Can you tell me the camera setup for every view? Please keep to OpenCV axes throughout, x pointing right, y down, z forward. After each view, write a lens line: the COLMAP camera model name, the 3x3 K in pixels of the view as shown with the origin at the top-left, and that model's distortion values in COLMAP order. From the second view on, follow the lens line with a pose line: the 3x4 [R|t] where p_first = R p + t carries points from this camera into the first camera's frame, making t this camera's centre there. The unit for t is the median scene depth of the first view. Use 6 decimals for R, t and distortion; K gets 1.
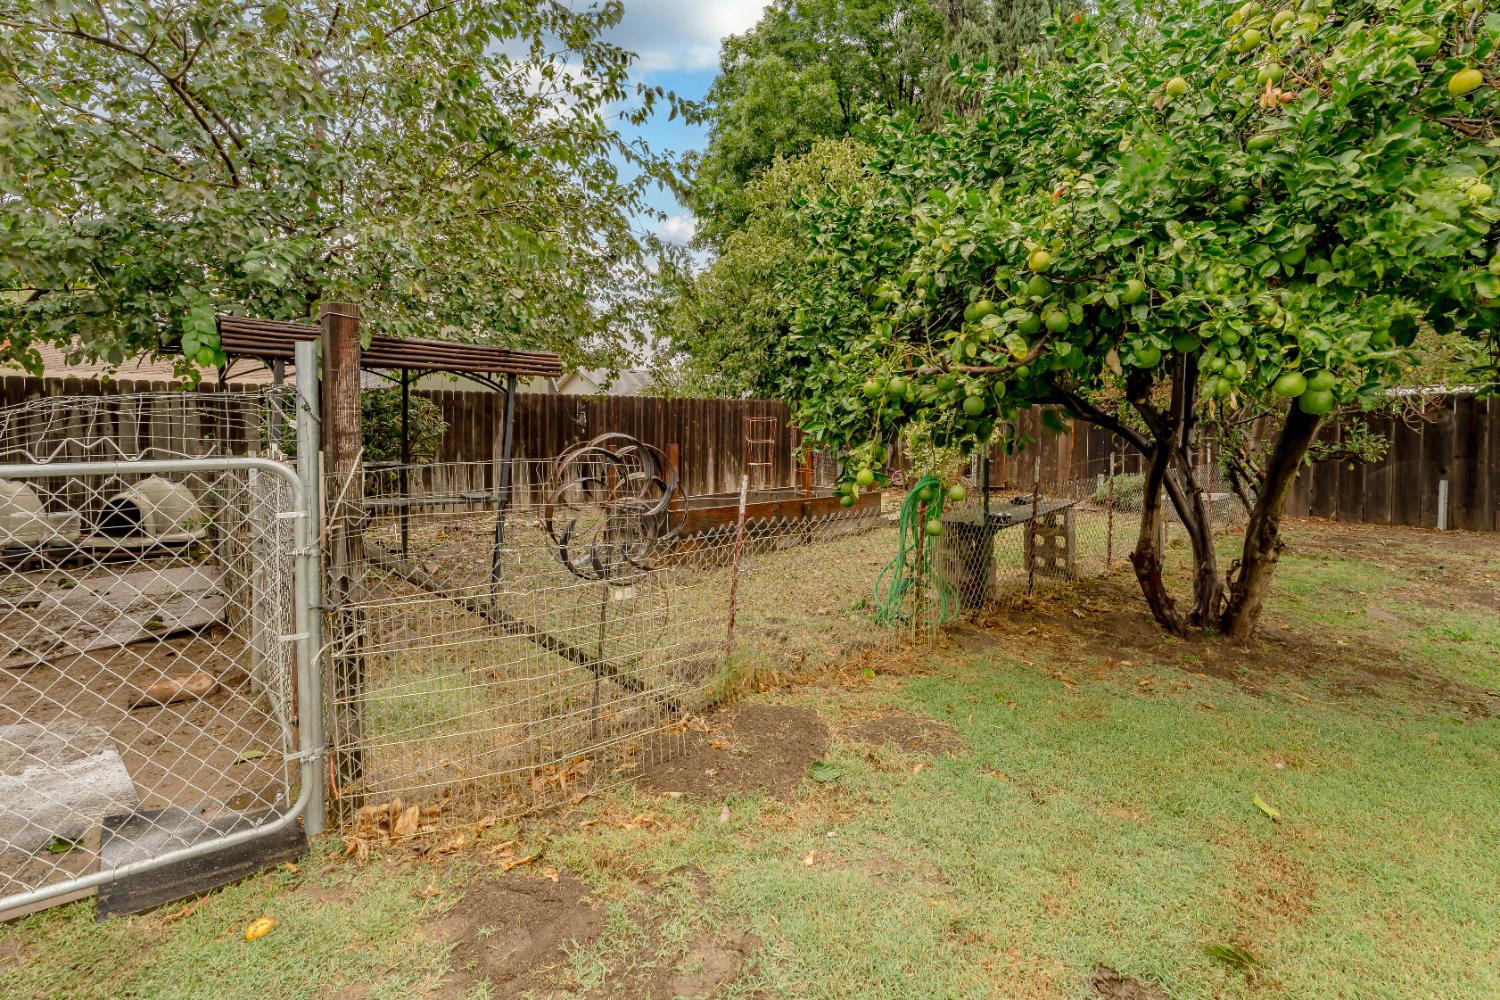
lens RADIAL K [[701.6, 0, 753.5], [0, 701.6, 439.8], [0, 0, 1]] dist [0.001171, 0.000456]
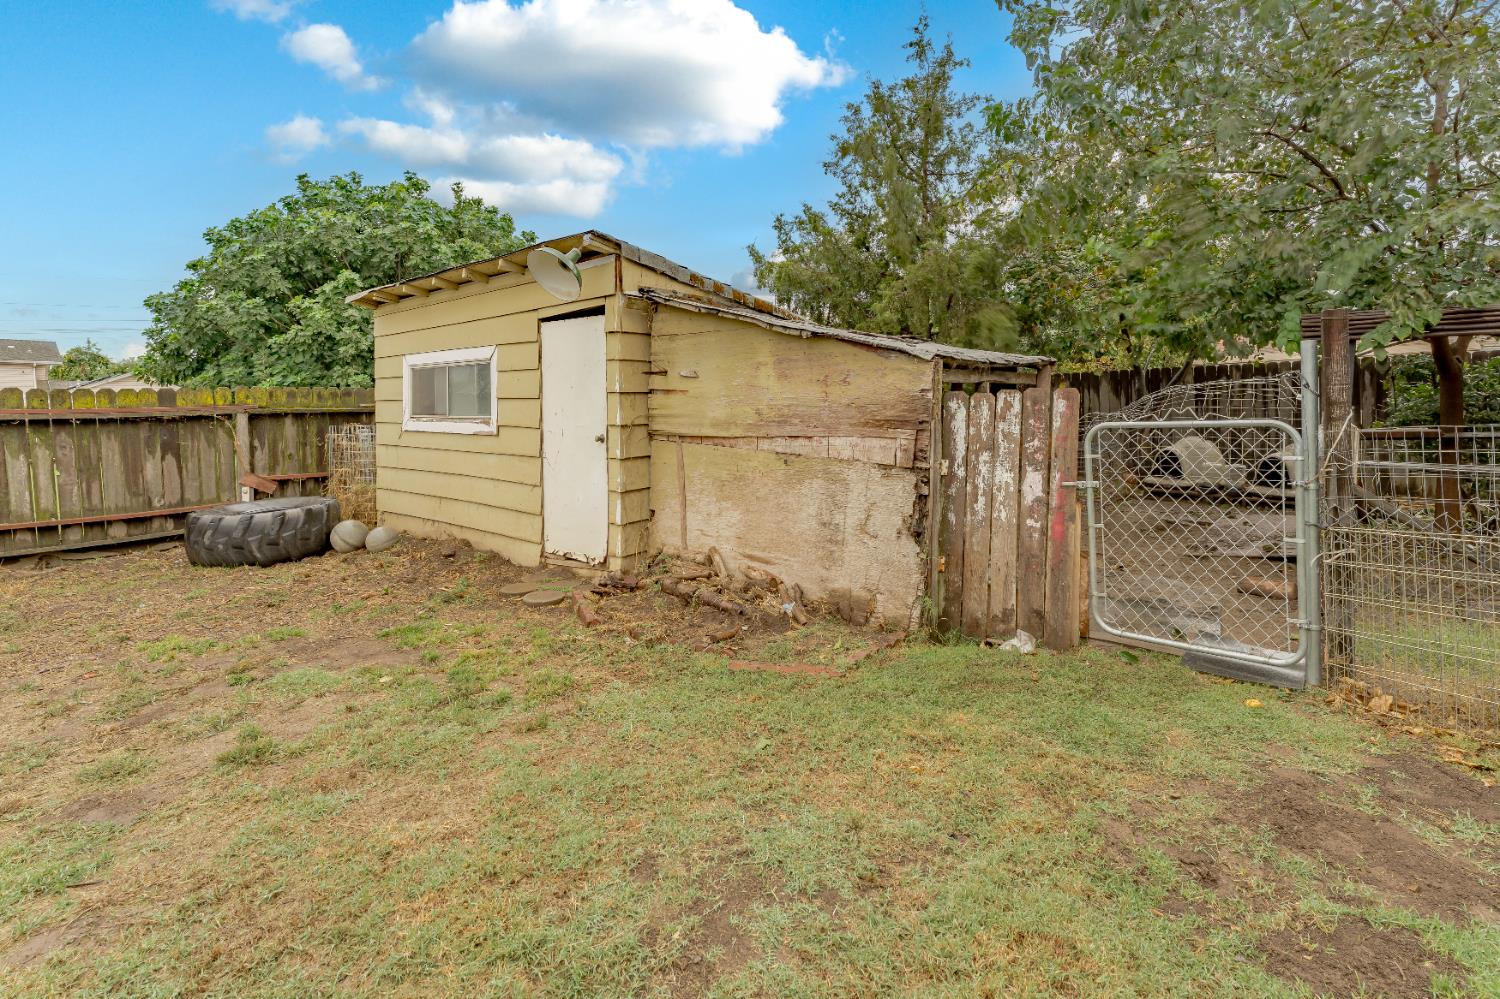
lens RADIAL K [[701.6, 0, 753.5], [0, 701.6, 439.3], [0, 0, 1]] dist [0.001171, 0.000456]
pose [[0.144768, 0.032828, -0.988921, 0.416251], [0.006253, 0.999399, 0.034091, 0.006393], [0.989446, -0.011119, 0.144476, -0.221548]]
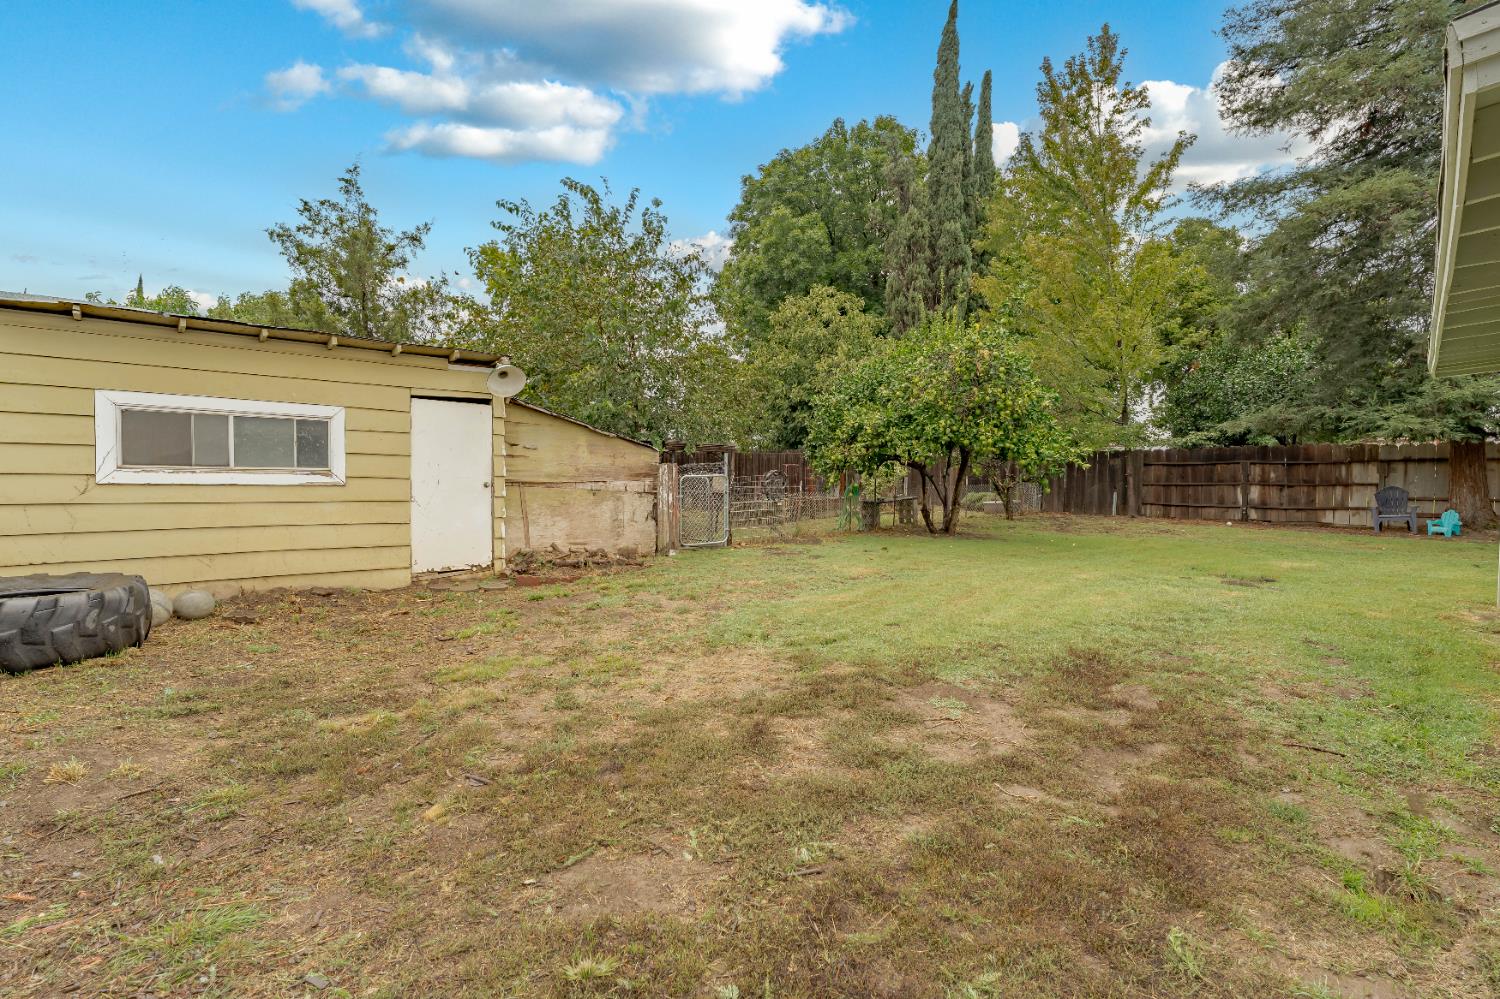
lens RADIAL K [[688.1, 0, 750.8], [0, 688.1, 474.3], [0, 0, 1]] dist [0.001023, 0.000304]
pose [[0.999979, -0.000374, 0.006478, -0.308169], [0.000396, 0.999994, -0.003414, 0.029159], [-0.006477, 0.003416, 0.999973, -2.750871]]
